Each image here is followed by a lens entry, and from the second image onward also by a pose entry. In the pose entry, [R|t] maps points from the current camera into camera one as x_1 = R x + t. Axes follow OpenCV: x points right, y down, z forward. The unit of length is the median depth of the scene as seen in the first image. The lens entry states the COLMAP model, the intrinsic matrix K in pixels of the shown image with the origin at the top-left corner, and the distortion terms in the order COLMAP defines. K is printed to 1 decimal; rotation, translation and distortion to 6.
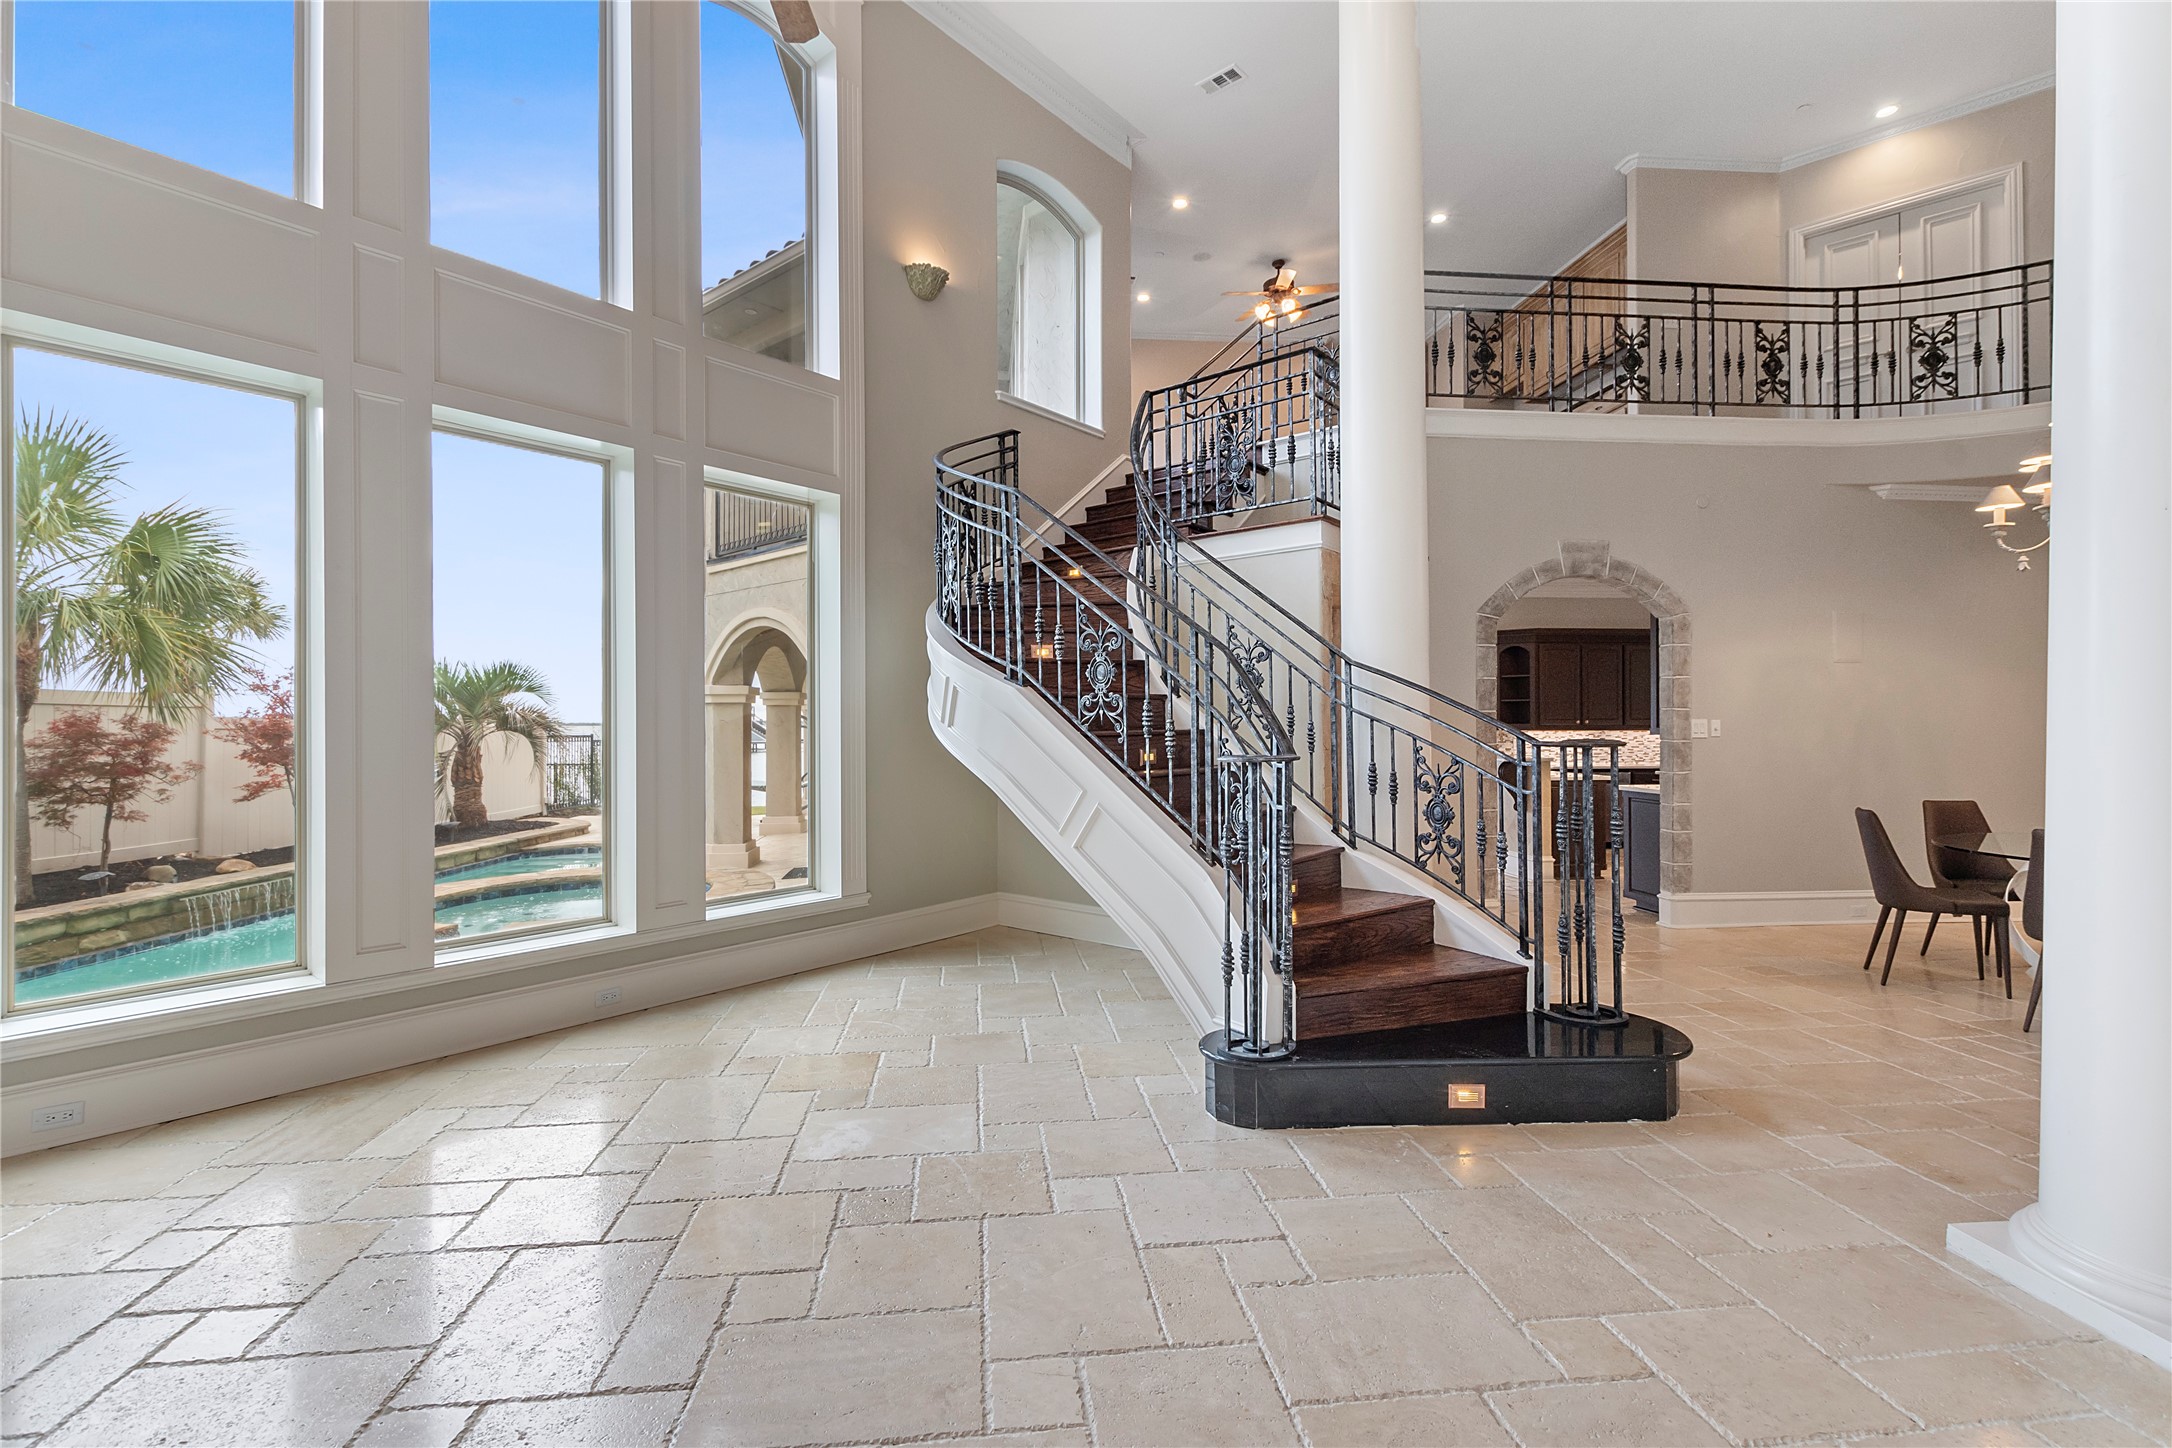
lens RADIAL K [[944.4, 0, 1074.7], [0, 944.4, 713.3], [0, 0, 1]] dist [0.011085, -0.007038]
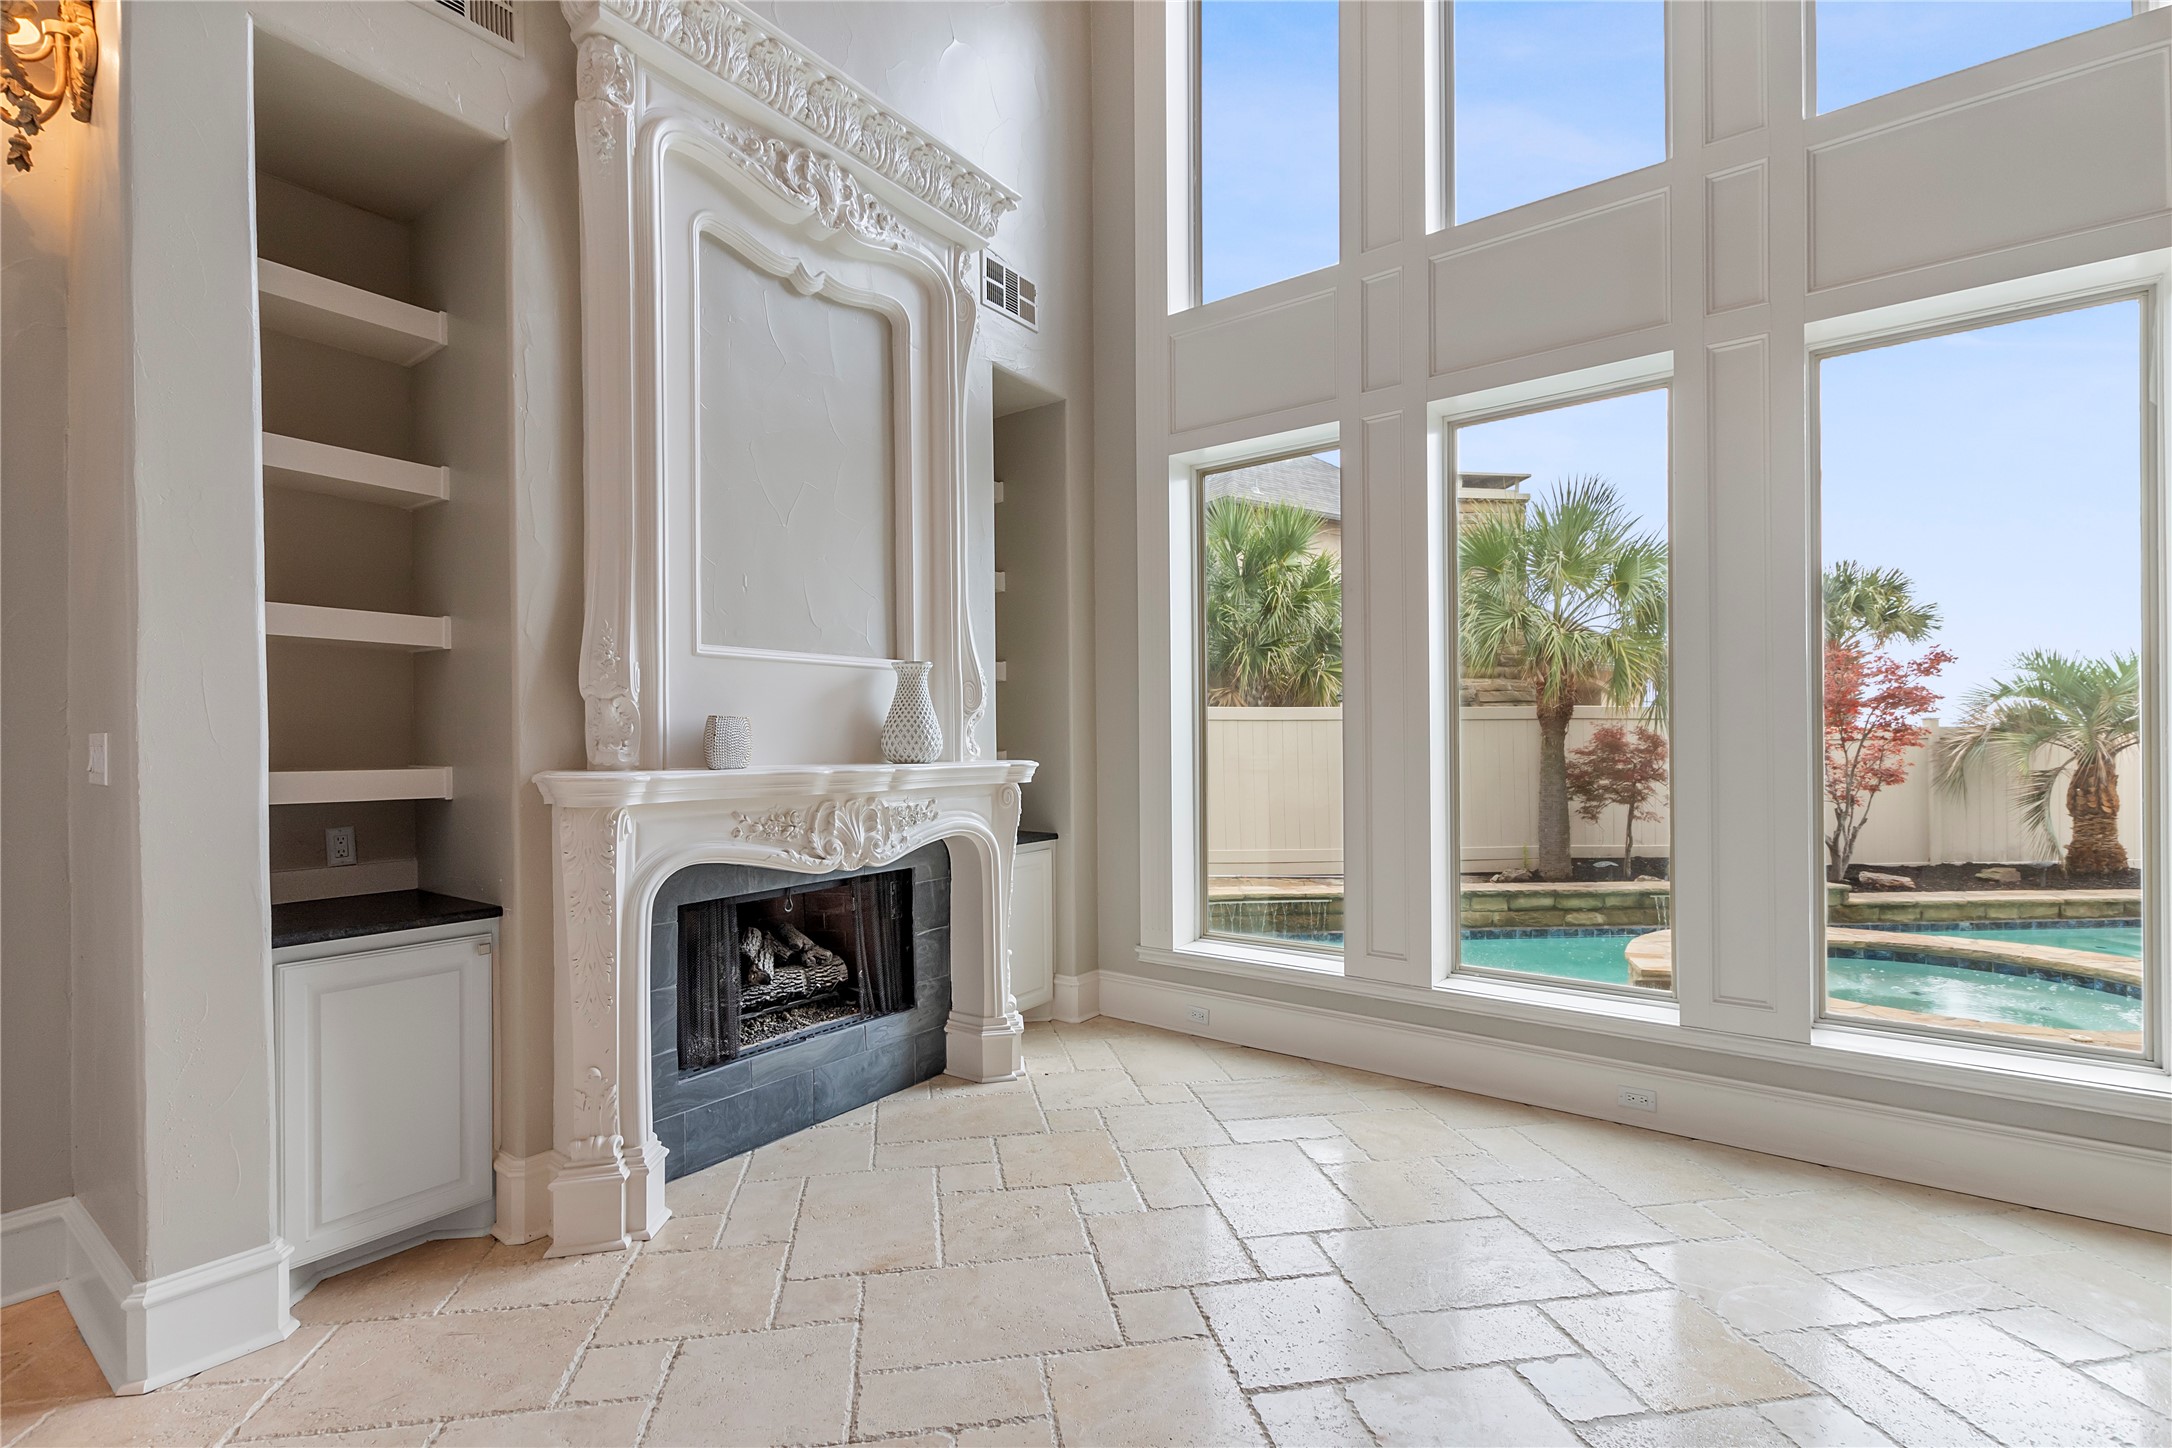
lens RADIAL K [[980.0, 0, 1085.5], [0, 980.0, 770.3], [0, 0, 1]] dist [0.025322, -0.007893]
pose [[0.078726, 0.033884, -0.996320, 0.120145], [0.014066, 0.999285, 0.035097, 0.002737], [0.996797, -0.016777, 0.078194, 0.245352]]
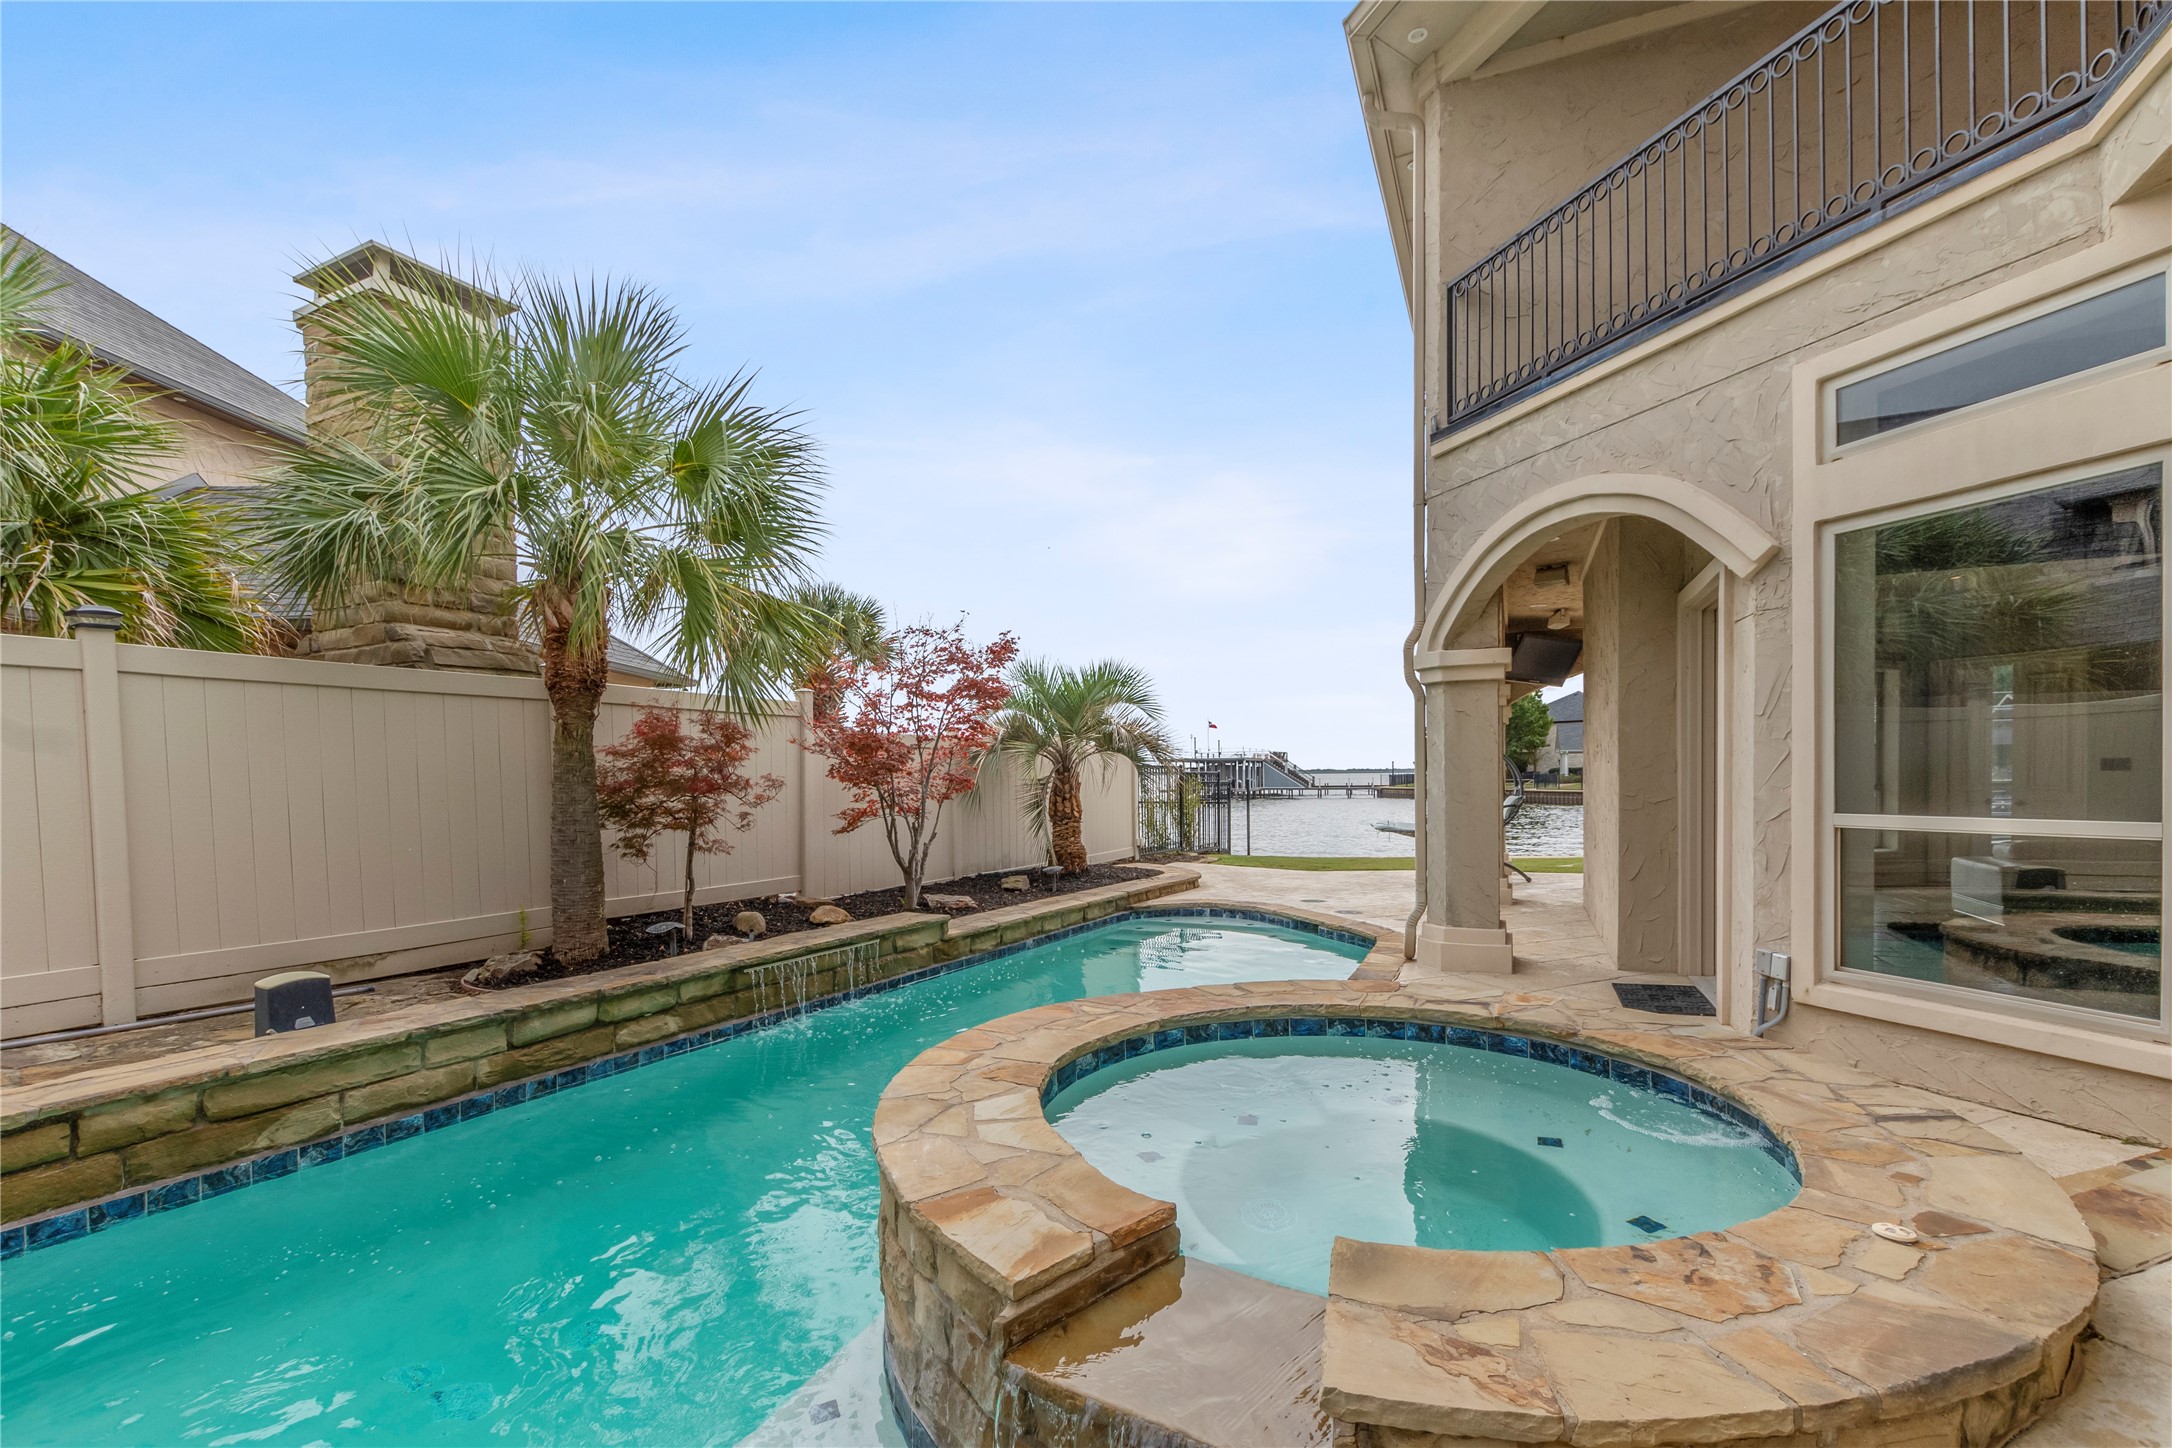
lens RADIAL K [[980.0, 0, 1085.5], [0, 980.0, 770.3], [0, 0, 1]] dist [0.025322, -0.007893]
pose [[0.867402, -0.007637, -0.497549, -0.343758], [0.012351, 0.999905, 0.006185, 0.045704], [0.497455, -0.011511, 0.867414, 0.465842]]
